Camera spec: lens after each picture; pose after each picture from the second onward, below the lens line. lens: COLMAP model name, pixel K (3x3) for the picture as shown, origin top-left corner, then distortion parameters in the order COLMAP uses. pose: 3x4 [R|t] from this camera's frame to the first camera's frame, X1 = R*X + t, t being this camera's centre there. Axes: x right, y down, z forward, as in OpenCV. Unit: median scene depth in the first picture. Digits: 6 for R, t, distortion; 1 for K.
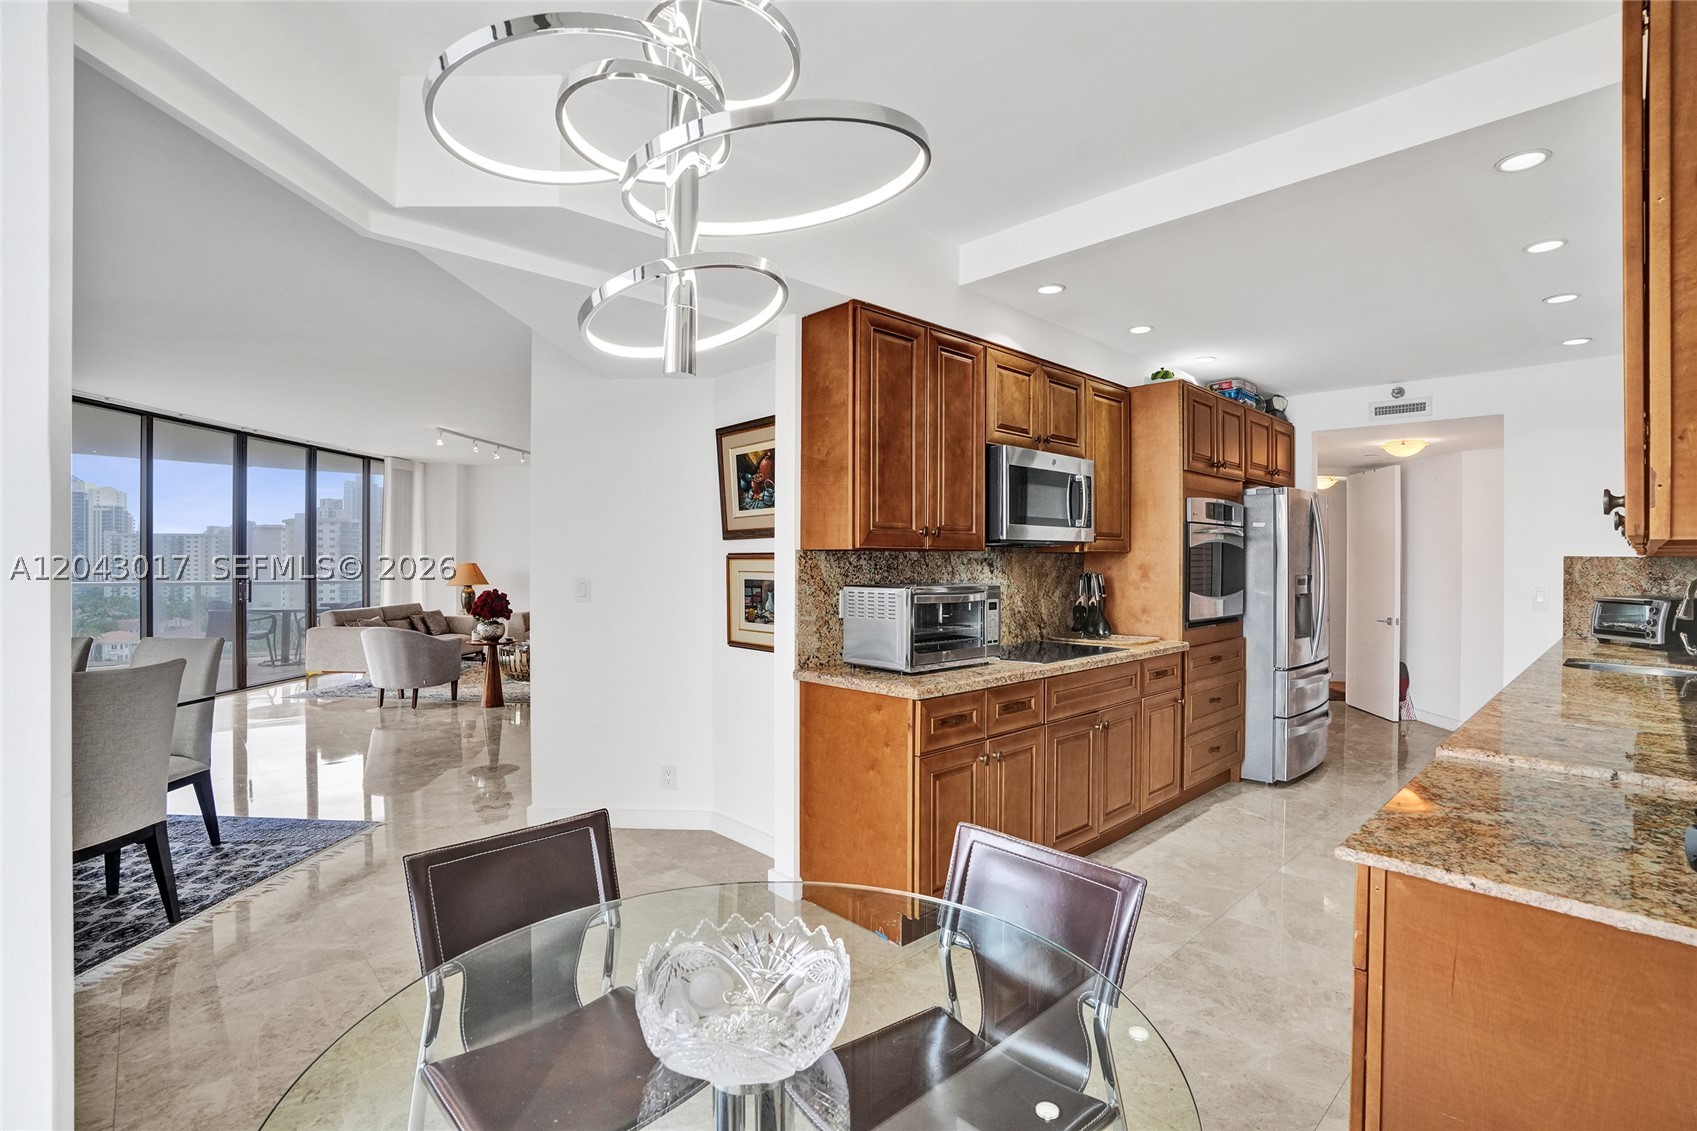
lens RADIAL K [[791.6, 0, 849.0], [0, 791.6, 558.6], [0, 0, 1]] dist [-0.059350, 0.026713]
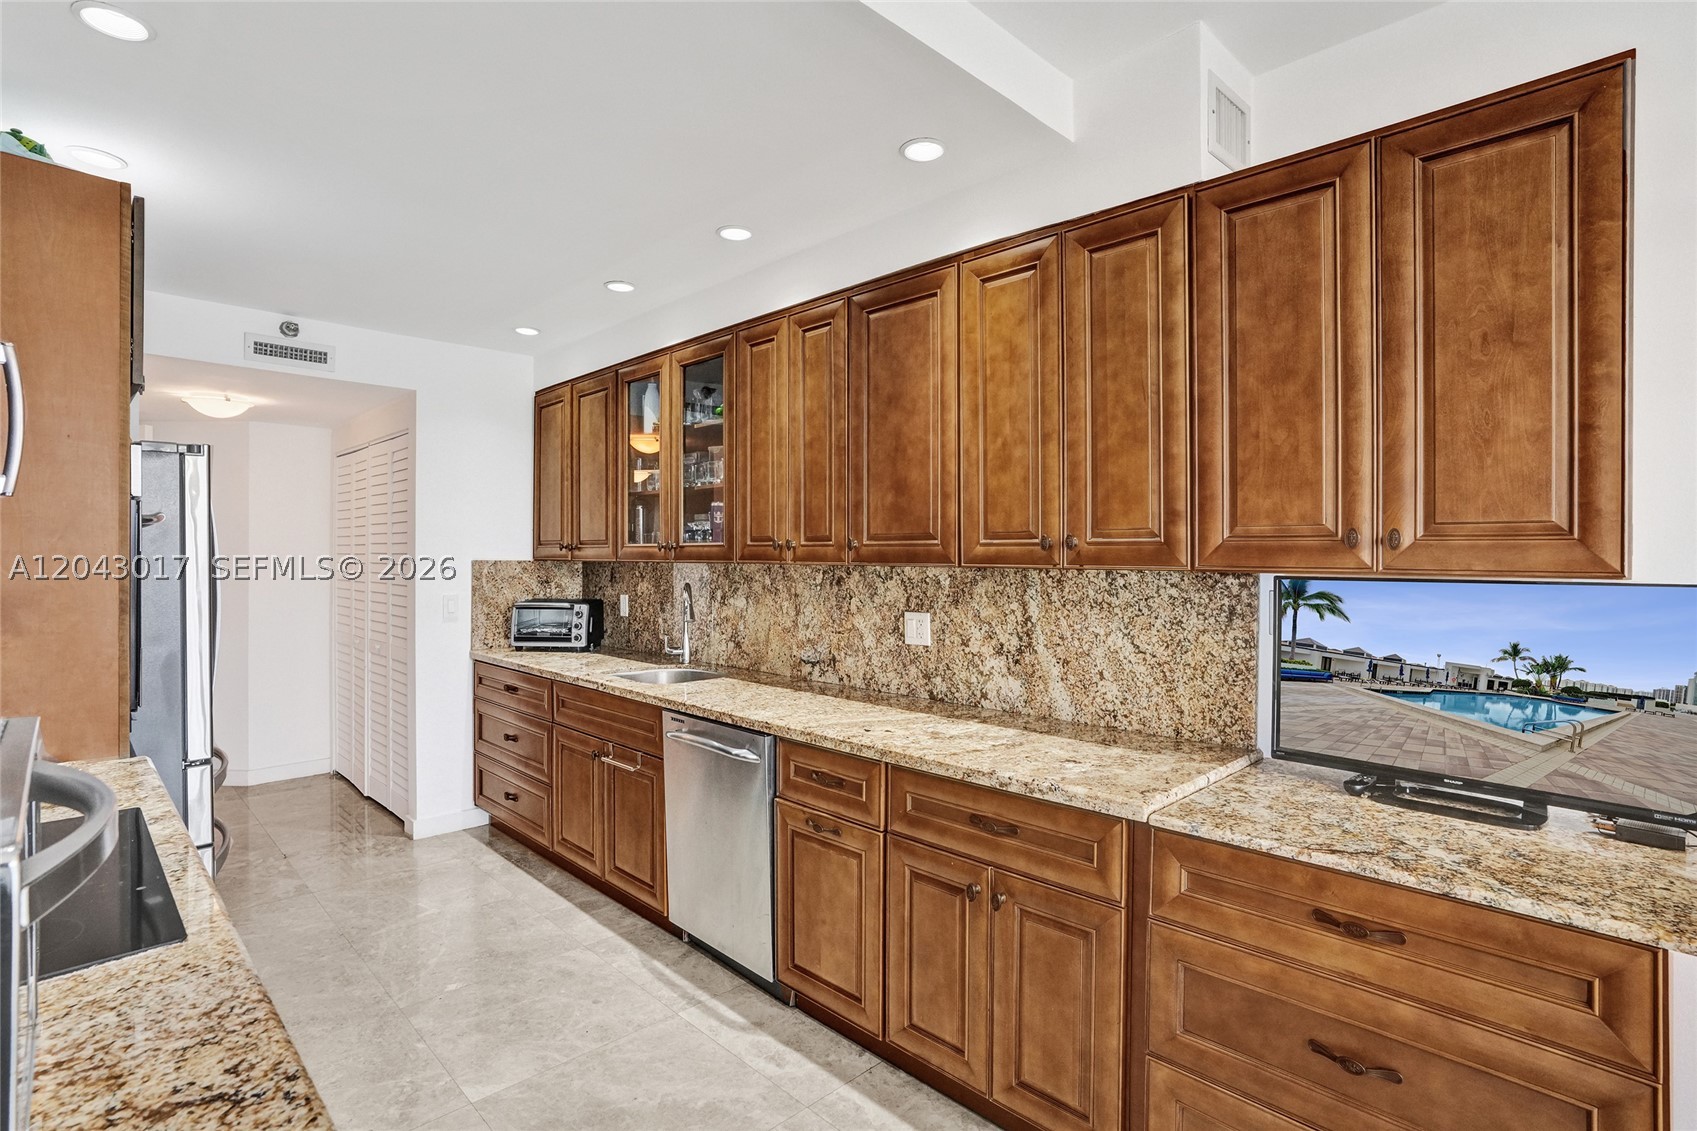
lens RADIAL K [[817.6, 0, 856.5], [0, 817.6, 558.0], [0, 0, 1]] dist [-0.025738, 0.003309]
pose [[-0.029707, -0.003766, 0.999552, -0.057351], [-0.004416, 0.999984, 0.003636, -0.012687], [-0.999549, -0.004306, -0.029723, 0.638794]]
